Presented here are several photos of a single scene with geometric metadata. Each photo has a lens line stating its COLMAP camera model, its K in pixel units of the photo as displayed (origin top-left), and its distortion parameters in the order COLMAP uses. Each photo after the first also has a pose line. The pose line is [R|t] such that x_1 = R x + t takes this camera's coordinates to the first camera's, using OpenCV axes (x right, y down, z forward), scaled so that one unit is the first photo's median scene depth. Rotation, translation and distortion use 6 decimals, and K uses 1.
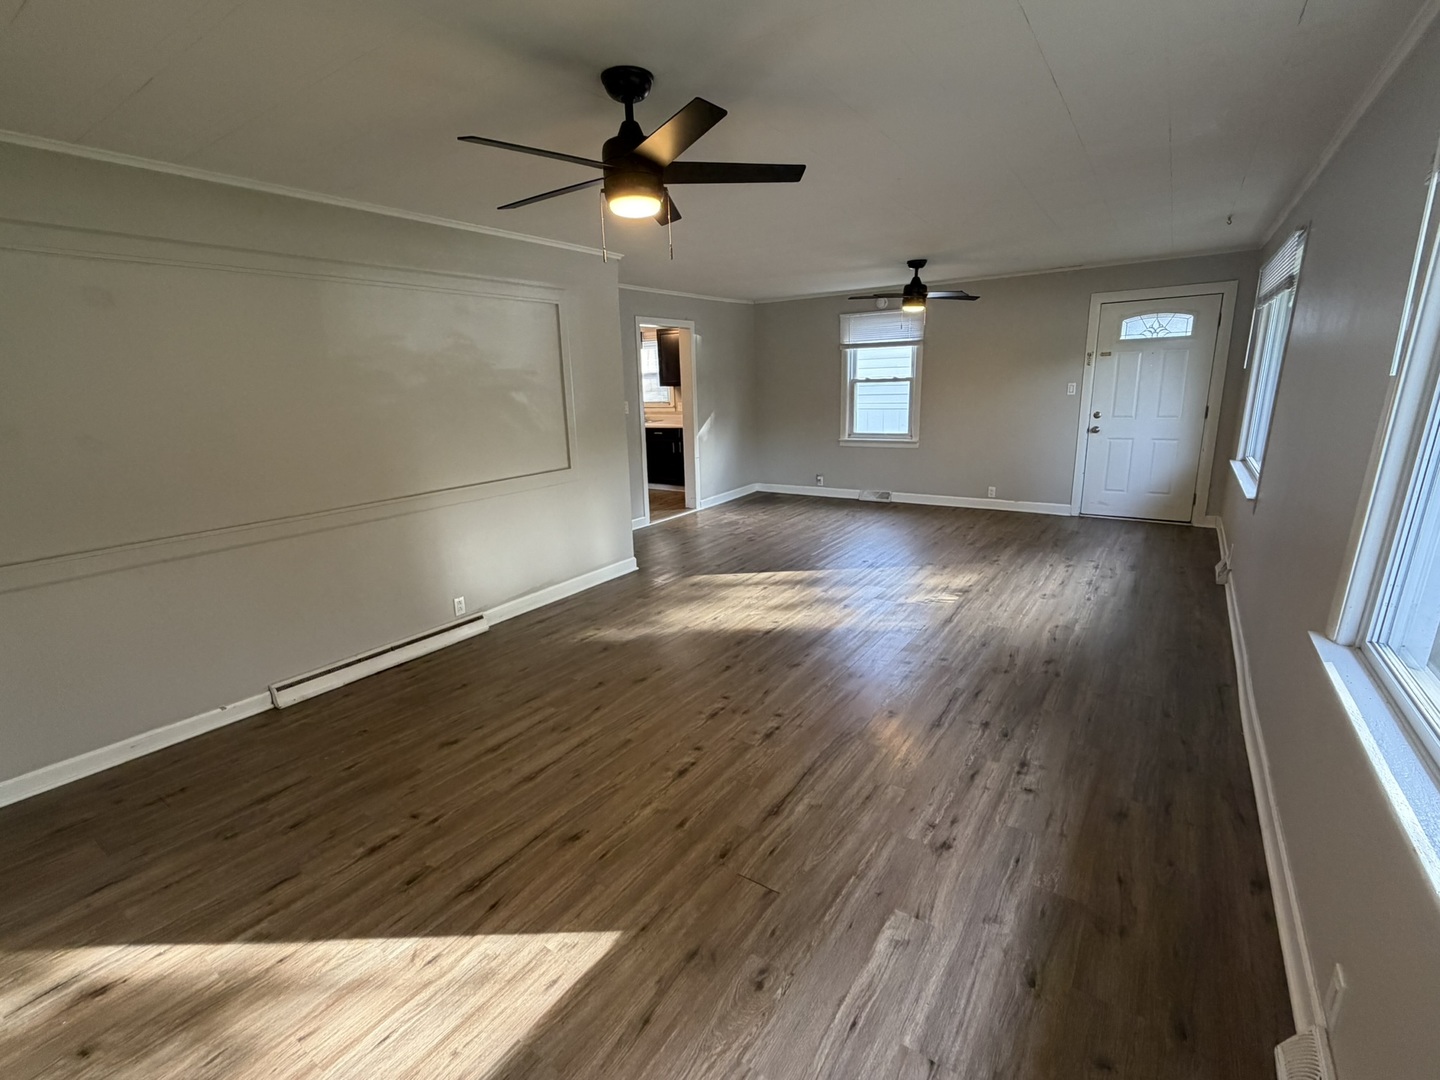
lens RADIAL K [[648.1, 0, 720.0], [0, 648.1, 540.0], [0, 0, 1]] dist [0.007192, -0.000587]
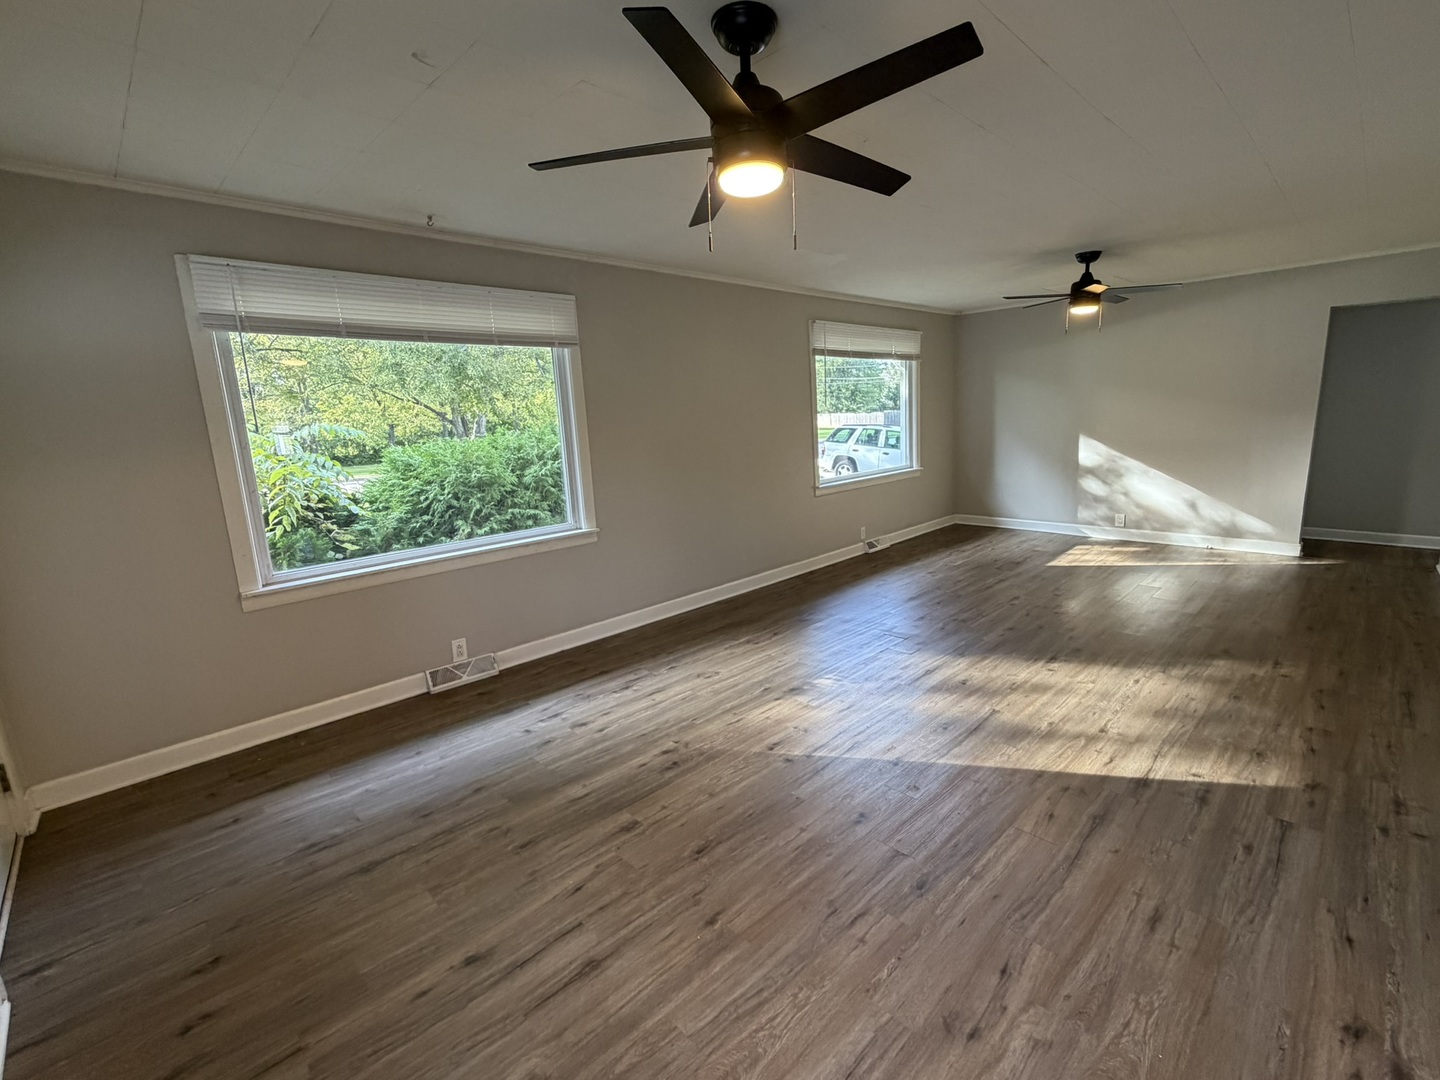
lens RADIAL K [[642.3, 0, 717.5], [0, 642.3, 545.9], [0, 0, 1]] dist [-0.002042, -0.000267]
pose [[-0.979319, 0.034688, 0.199325, 0.310997], [0.118025, 0.898139, 0.423575, -0.393079], [-0.164329, 0.438341, -0.883659, 1.589703]]
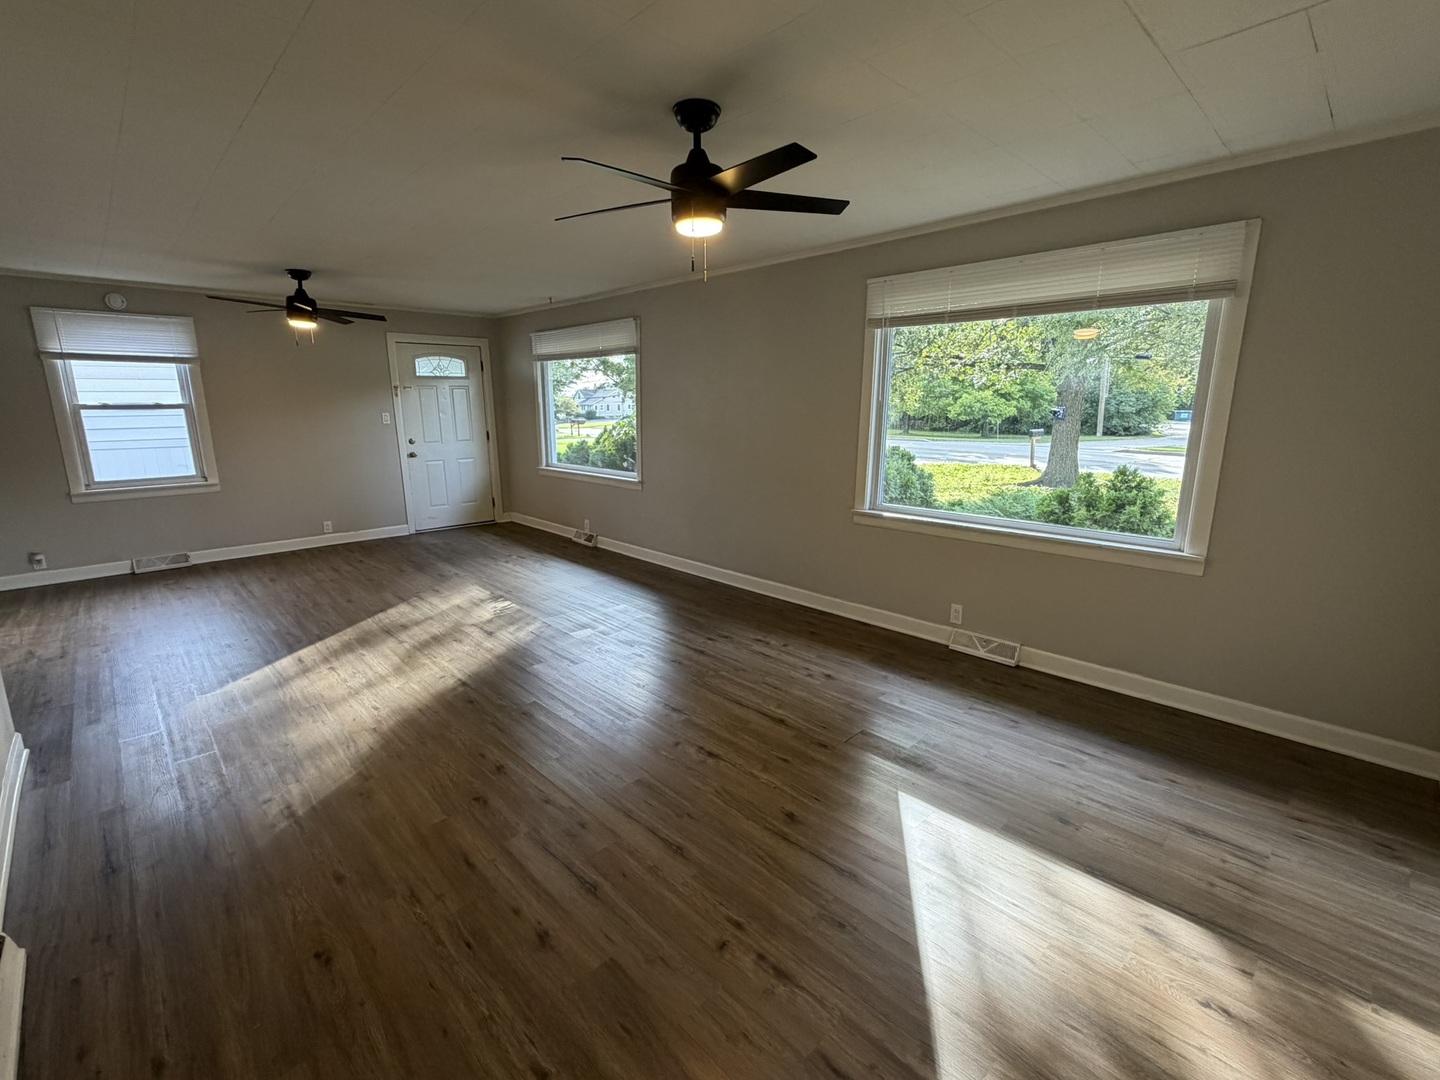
lens RADIAL K [[642.3, 0, 717.5], [0, 642.3, 545.9], [0, 0, 1]] dist [-0.002042, -0.000267]
pose [[0.195637, -0.184112, 0.963239, -0.571380], [0.233663, 0.962682, 0.136548, -0.064641], [-0.952433, 0.198360, 0.231356, 0.383527]]
